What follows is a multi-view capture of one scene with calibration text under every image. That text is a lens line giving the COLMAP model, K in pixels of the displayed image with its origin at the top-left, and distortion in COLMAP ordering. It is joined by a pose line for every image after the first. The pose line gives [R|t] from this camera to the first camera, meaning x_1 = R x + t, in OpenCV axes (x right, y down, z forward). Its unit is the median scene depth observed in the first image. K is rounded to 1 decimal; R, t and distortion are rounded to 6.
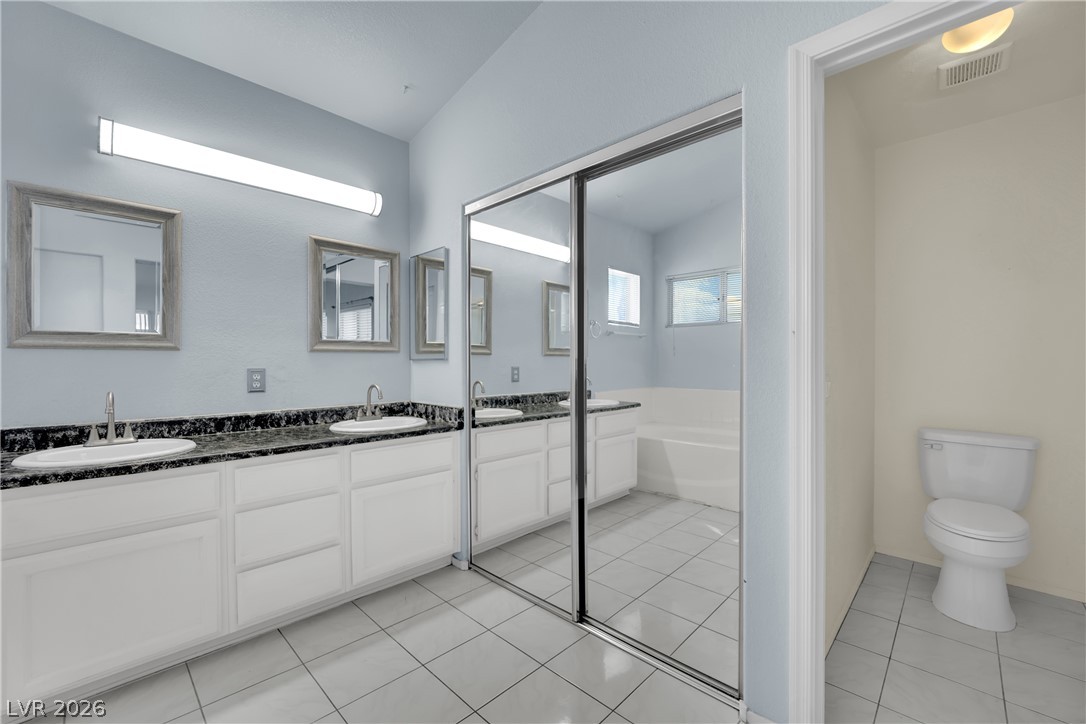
lens RADIAL K [[448.4, 0, 541.6], [0, 448.4, 358.9], [0, 0, 1]] dist [-0.016865, -0.000550]
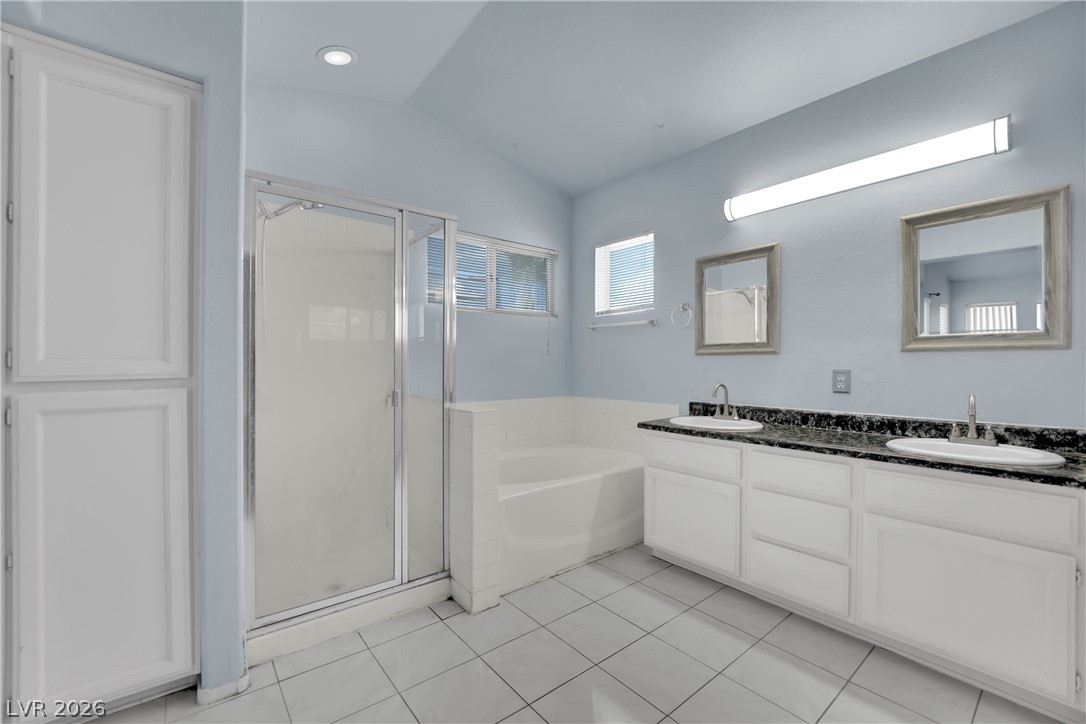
lens RADIAL K [[442.0, 0, 537.8], [0, 442.0, 364.3], [0, 0, 1]] dist [-0.026079, 0.003081]
pose [[-0.127778, 0.003262, -0.991797, 0.442988], [0.006193, 0.999978, 0.002491, 0.002061], [0.991783, -0.005824, -0.127795, 0.442104]]
